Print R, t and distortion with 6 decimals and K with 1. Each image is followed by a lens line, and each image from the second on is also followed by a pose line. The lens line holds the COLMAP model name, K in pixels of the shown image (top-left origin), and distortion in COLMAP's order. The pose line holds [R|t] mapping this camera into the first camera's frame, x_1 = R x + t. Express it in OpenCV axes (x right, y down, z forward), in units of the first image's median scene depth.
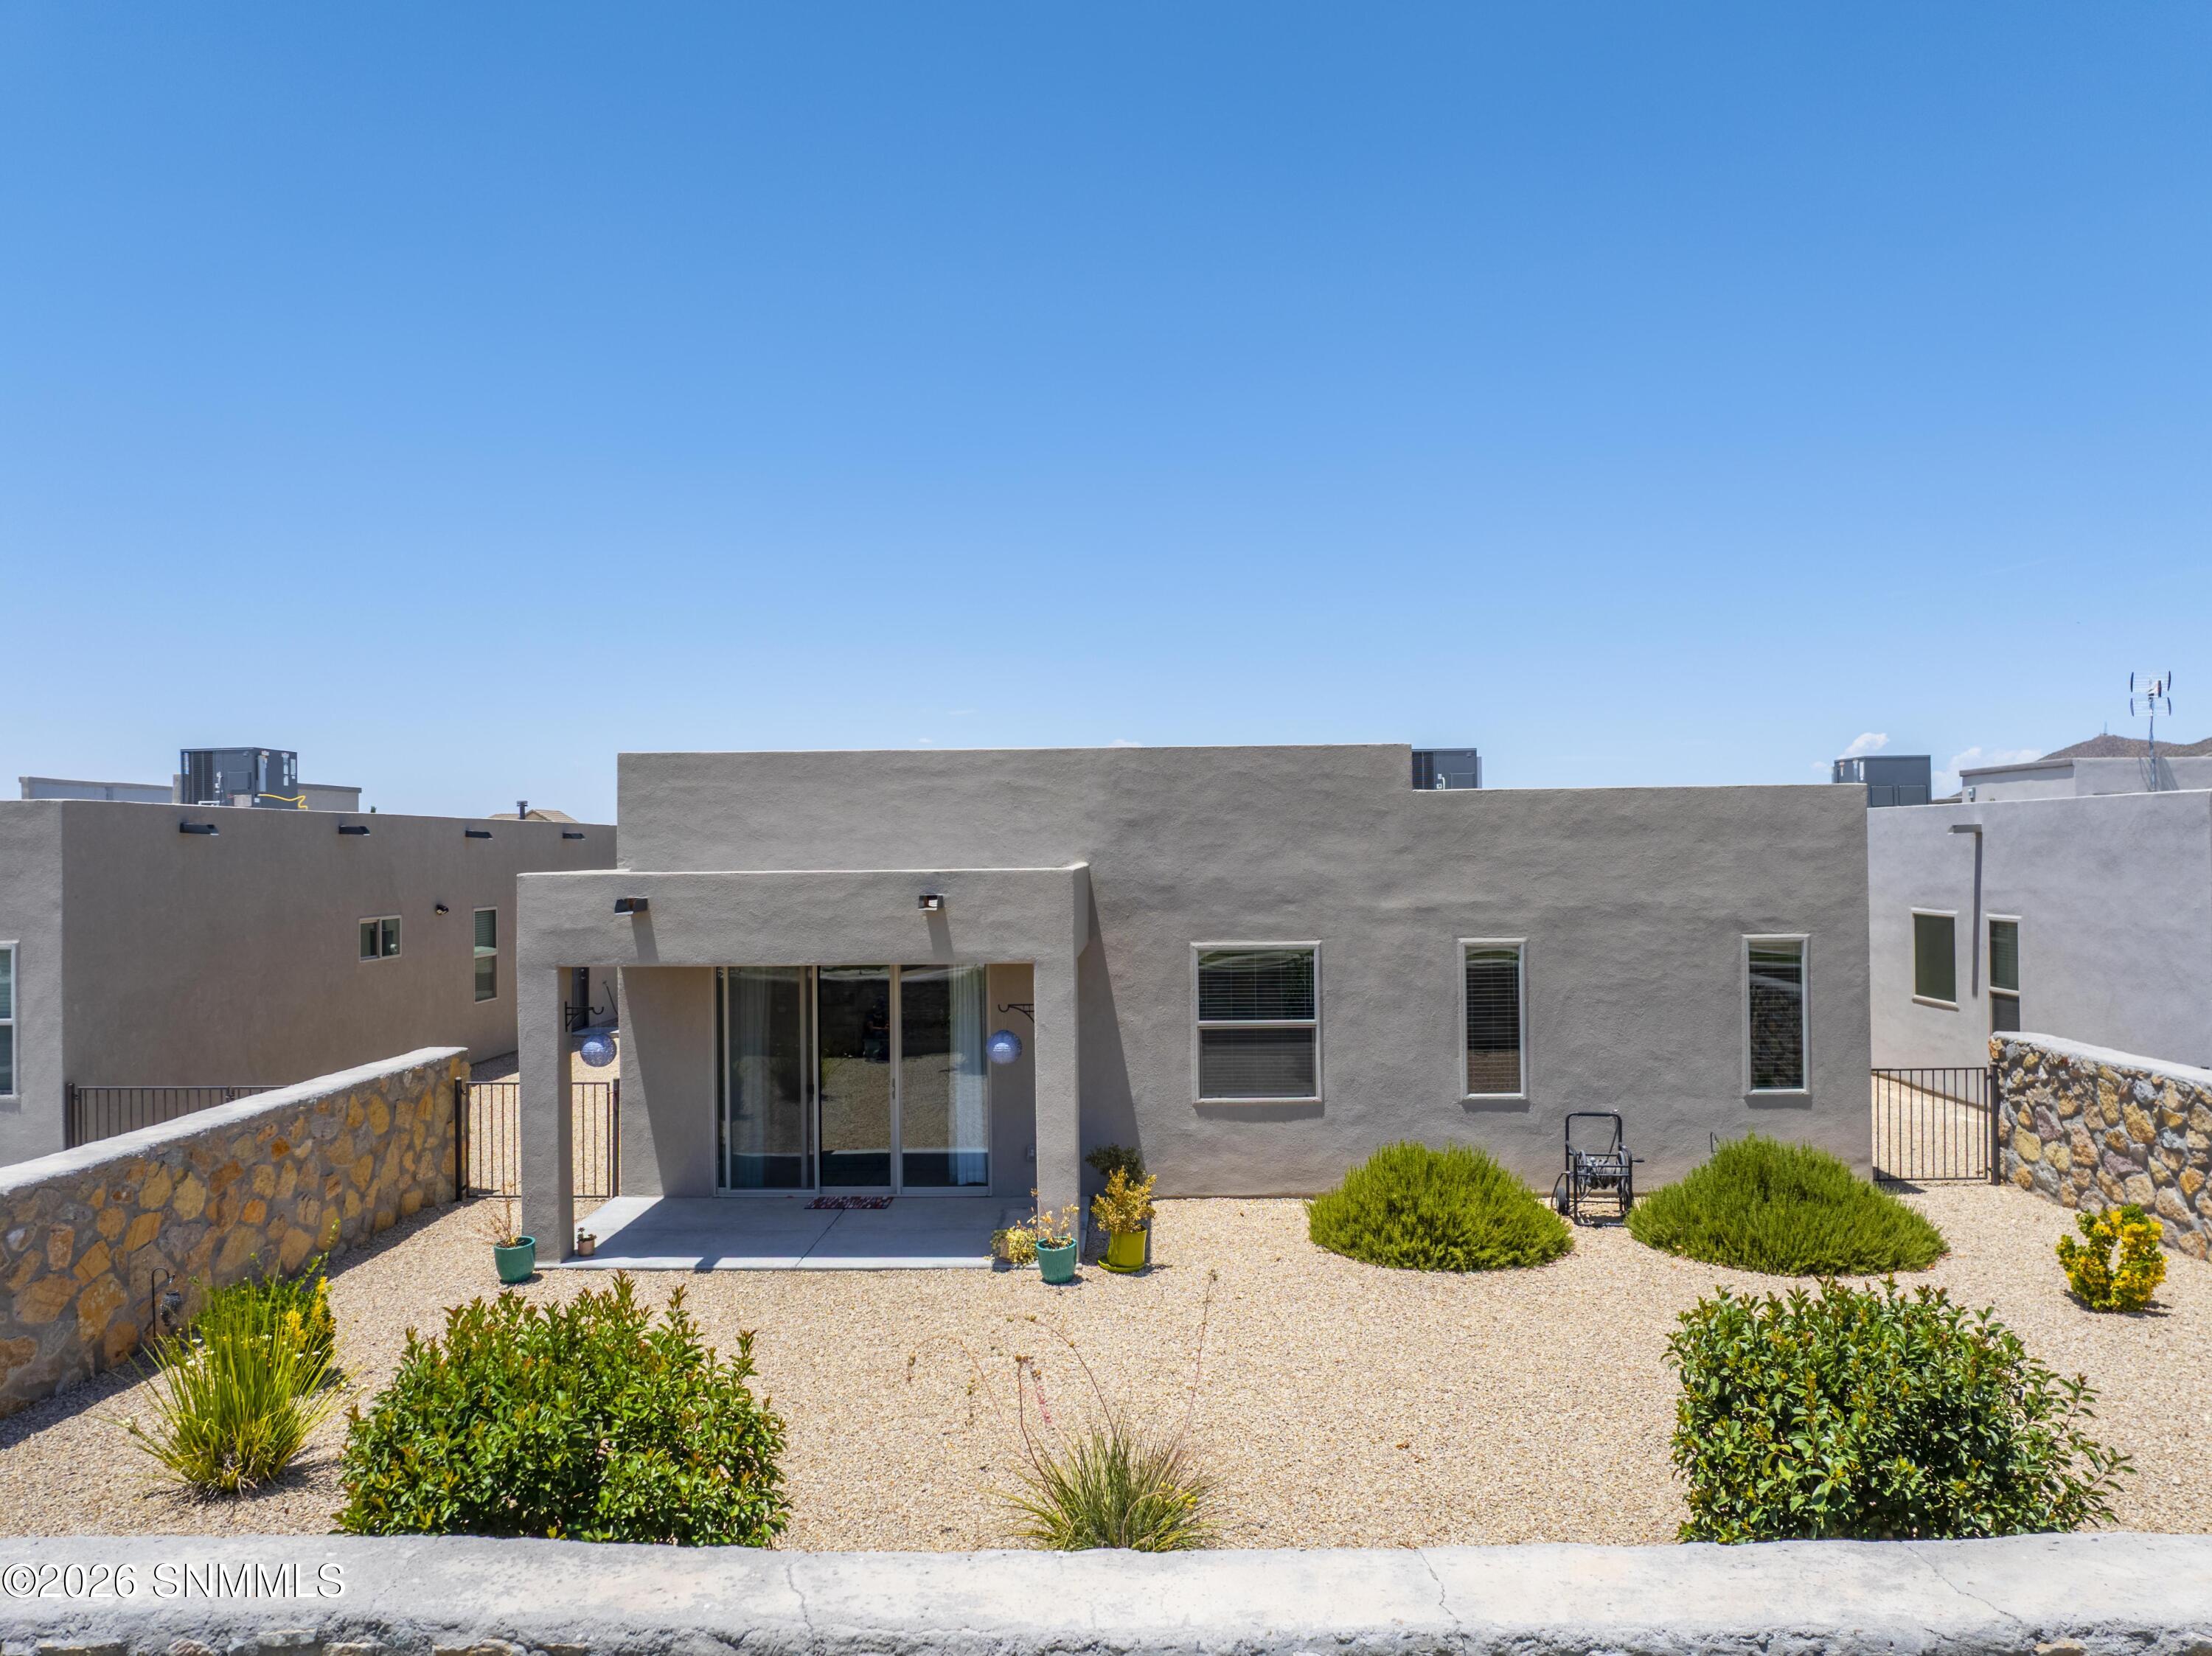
lens RADIAL K [[1573.0, 0, 1103.9], [0, 1573.0, 799.4], [0, 0, 1]] dist [-0.057244, -0.000487]
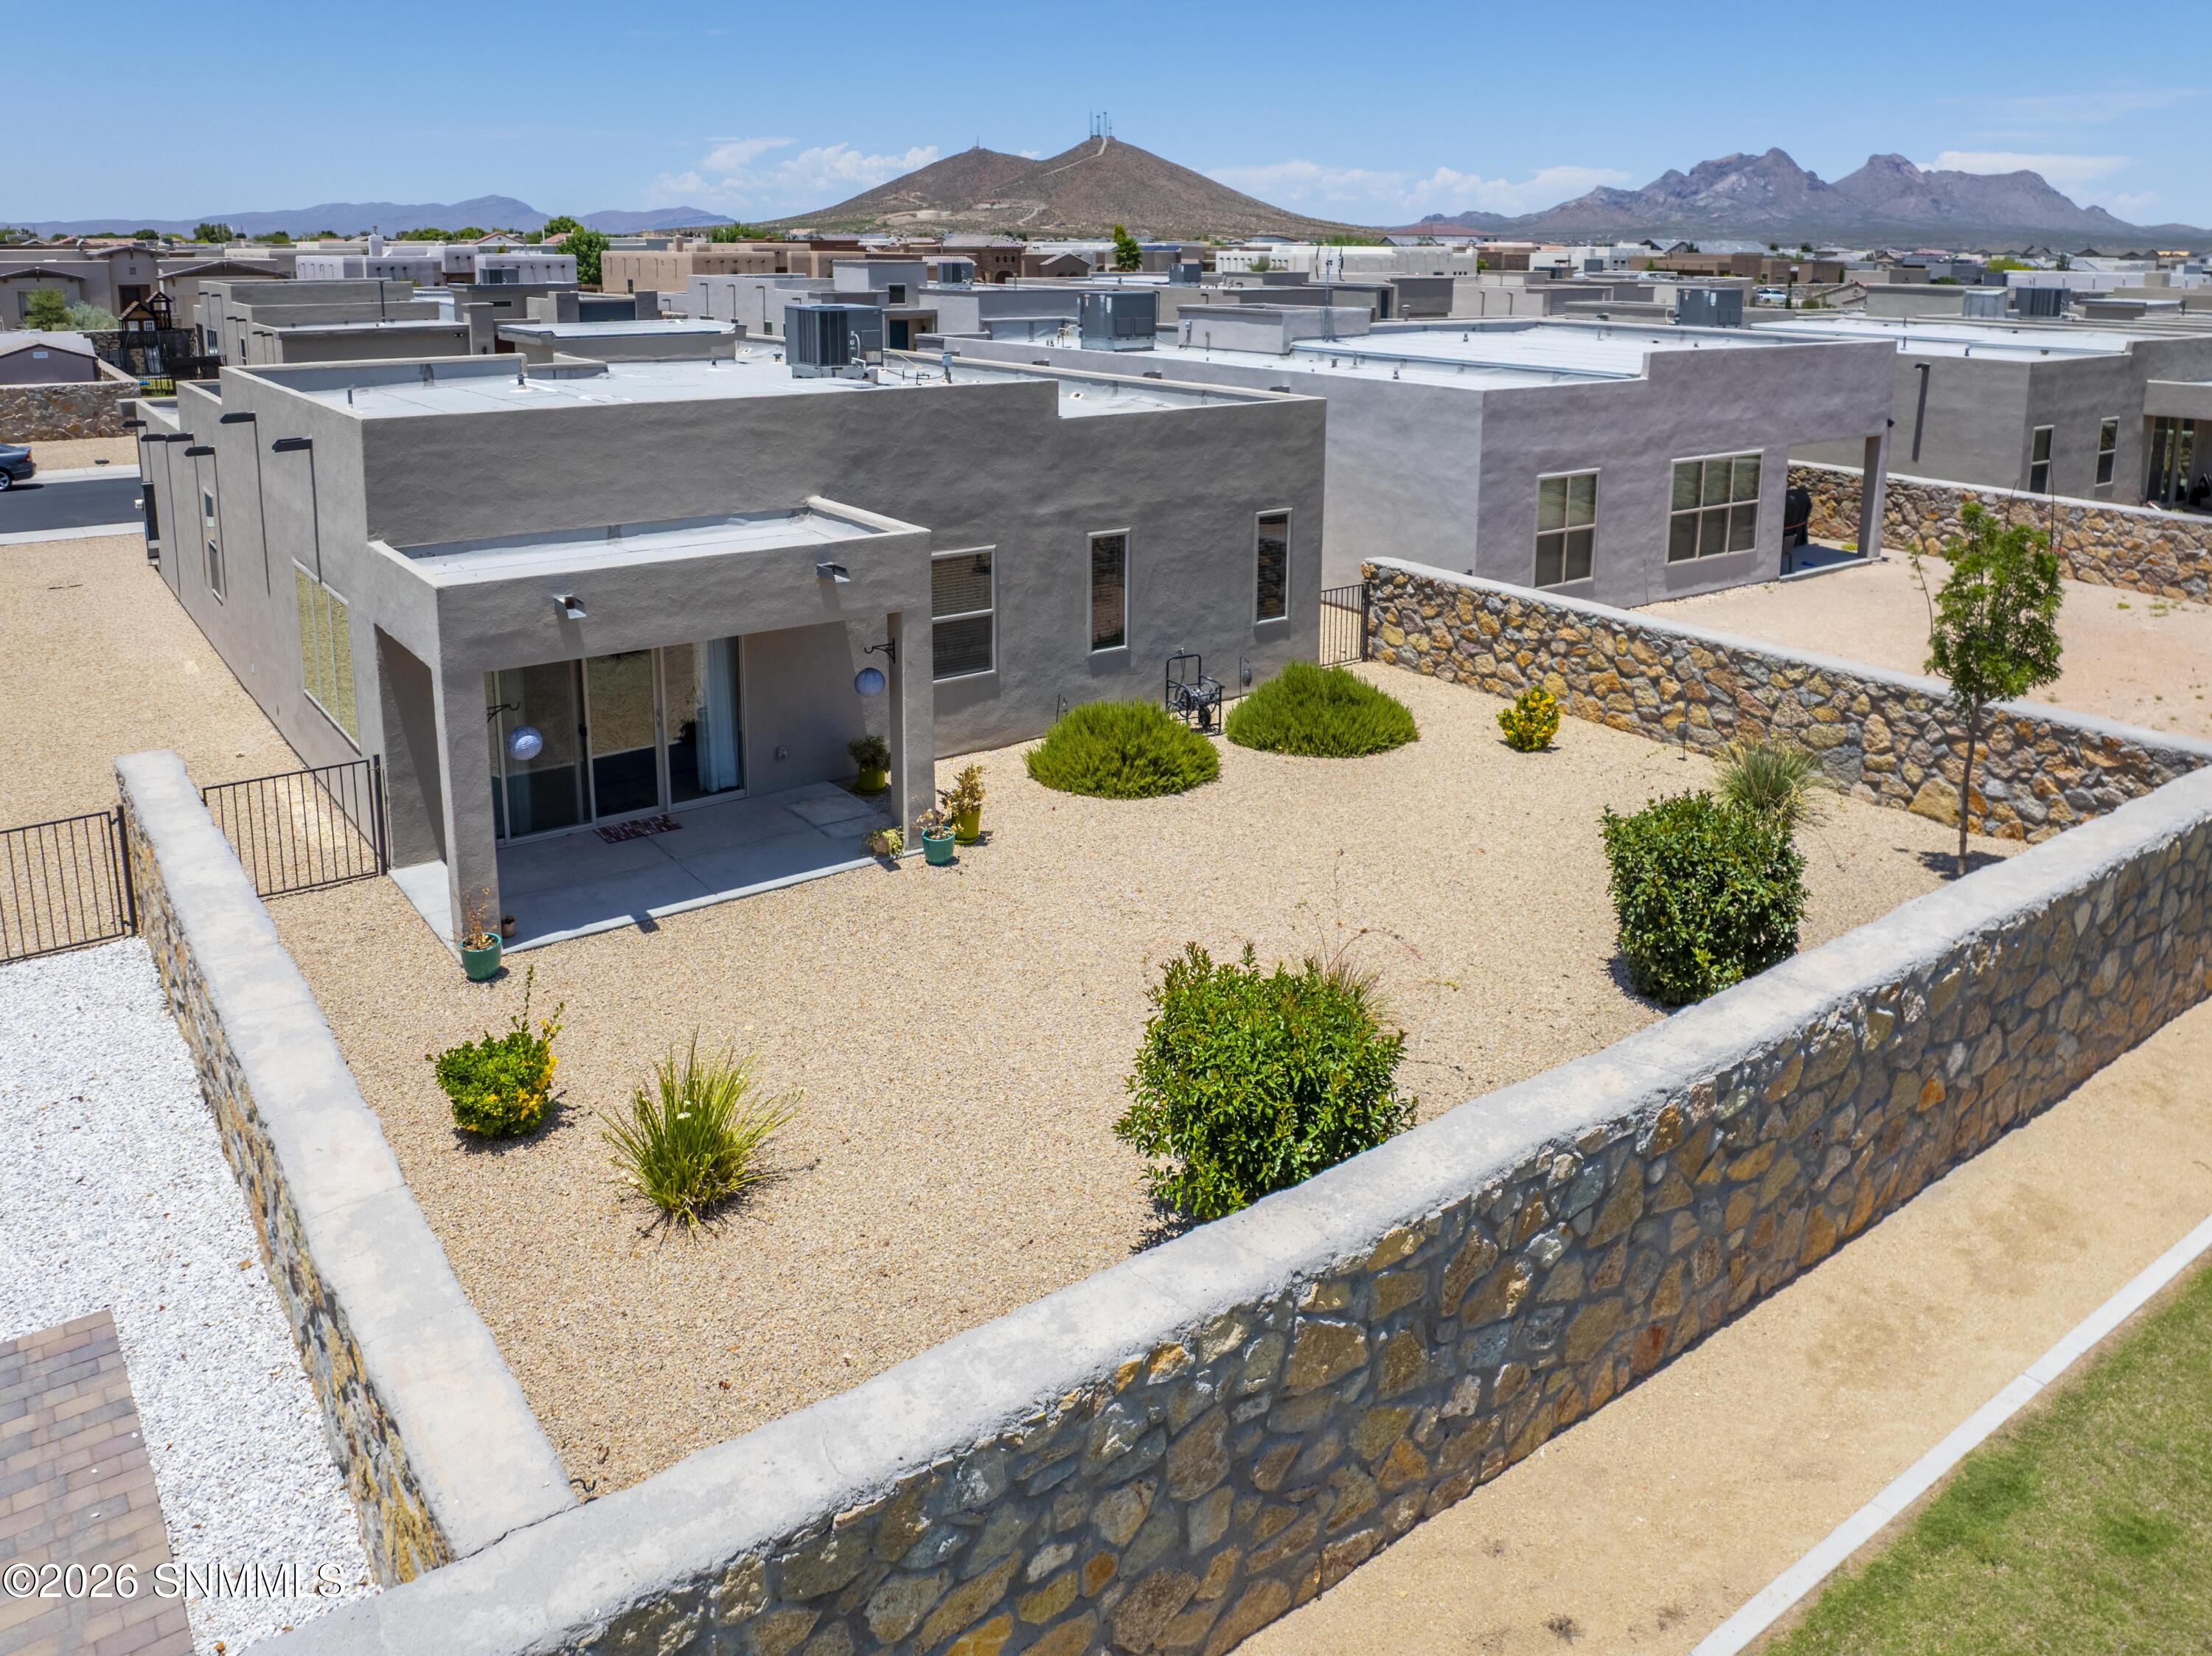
lens RADIAL K [[1655.7, 0, 1136.9], [0, 1655.7, 539.0], [0, 0, 1]] dist [-0.041222, 0.007167]
pose [[0.772121, -0.097138, 0.628007, -0.616807], [-0.037801, 0.979477, 0.197978, -0.182865], [-0.634350, -0.176602, 0.752603, -0.037204]]
